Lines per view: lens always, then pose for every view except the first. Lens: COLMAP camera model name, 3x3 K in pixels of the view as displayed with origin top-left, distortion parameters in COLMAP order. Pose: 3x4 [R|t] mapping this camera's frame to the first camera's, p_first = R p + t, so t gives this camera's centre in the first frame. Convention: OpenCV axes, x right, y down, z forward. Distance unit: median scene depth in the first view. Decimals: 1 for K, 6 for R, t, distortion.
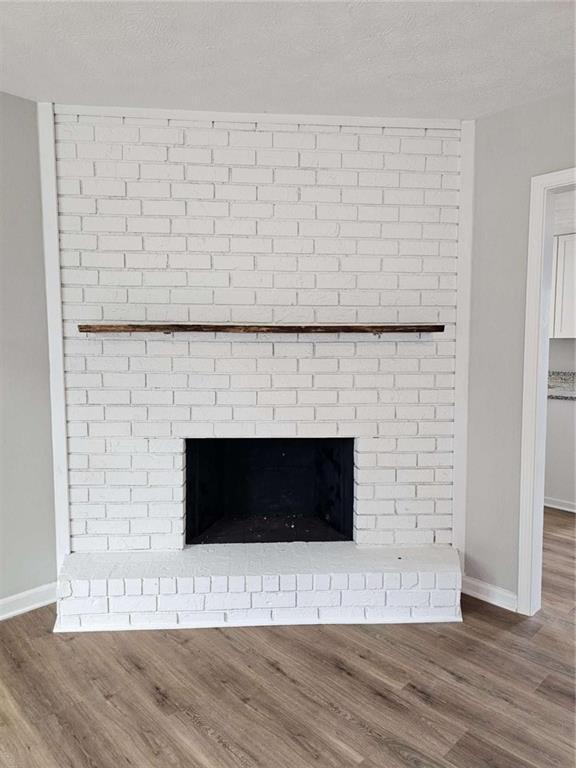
lens RADIAL K [[513.6, 0, 293.5], [0, 513.6, 385.3], [0, 0, 1]] dist [0.067609, -0.063363]
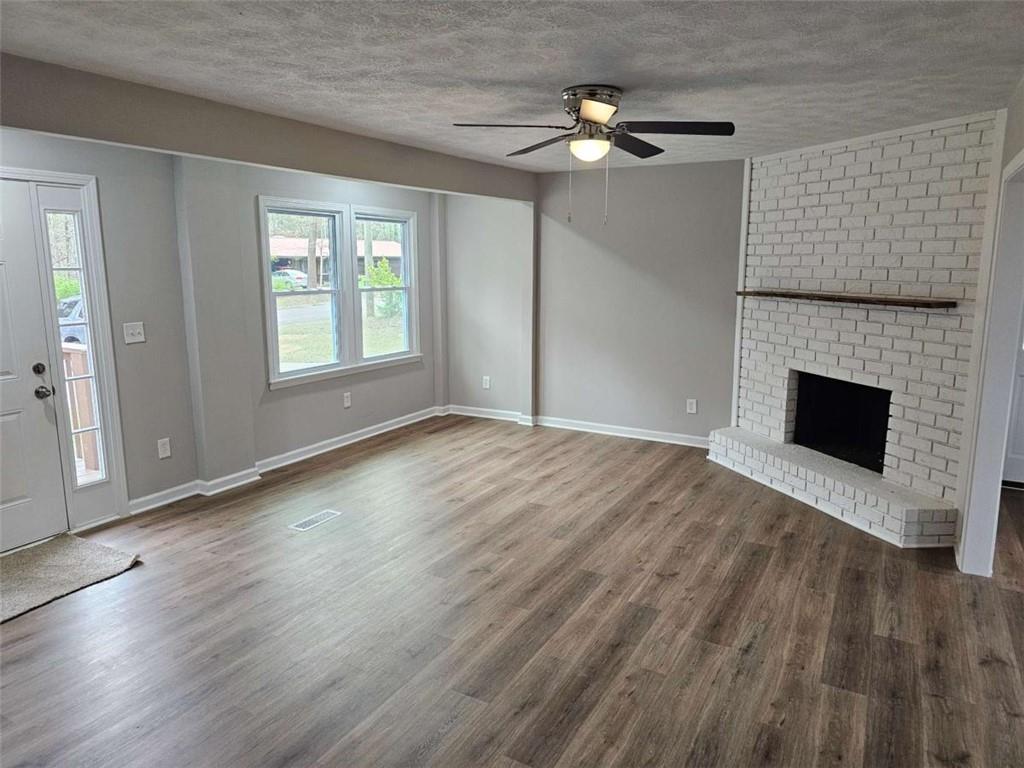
lens RADIAL K [[684.8, 0, 519.9], [0, 684.8, 378.8], [0, 0, 1]] dist [0.067609, -0.063363]
pose [[0.283681, 0.163070, -0.944951, 1.474116], [-0.076608, 0.986139, 0.147179, -0.103076], [0.955854, 0.030639, 0.292241, -0.326316]]
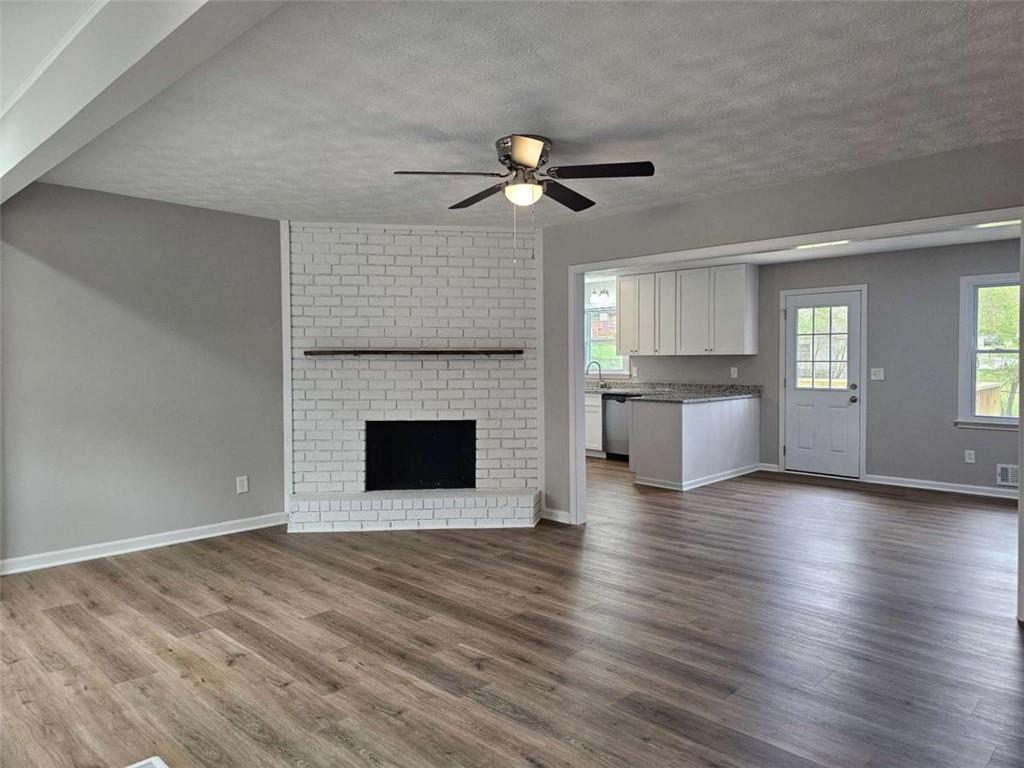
lens RADIAL K [[684.8, 0, 521.9], [0, 684.8, 371.9], [0, 0, 1]] dist [0.067609, -0.063363]
pose [[0.999520, -0.005803, 0.030446, 0.210827], [0.007629, 0.998157, -0.060207, 0.085551], [-0.030041, 0.060410, 0.997721, -1.165307]]
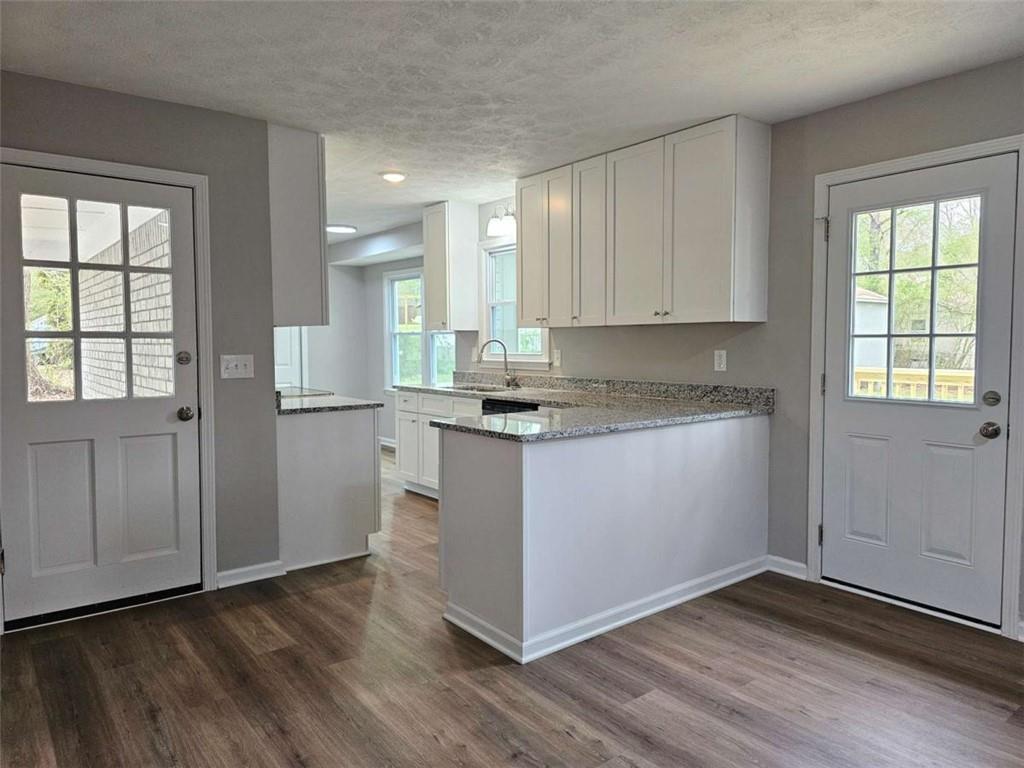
lens RADIAL K [[684.8, 0, 516.1], [0, 684.8, 380.9], [0, 0, 1]] dist [0.067609, -0.063363]
pose [[0.994150, -0.000292, -0.108005, 1.017644], [-0.002086, 0.999758, -0.021900, -0.018271], [0.107985, 0.021997, 0.993909, 0.439059]]
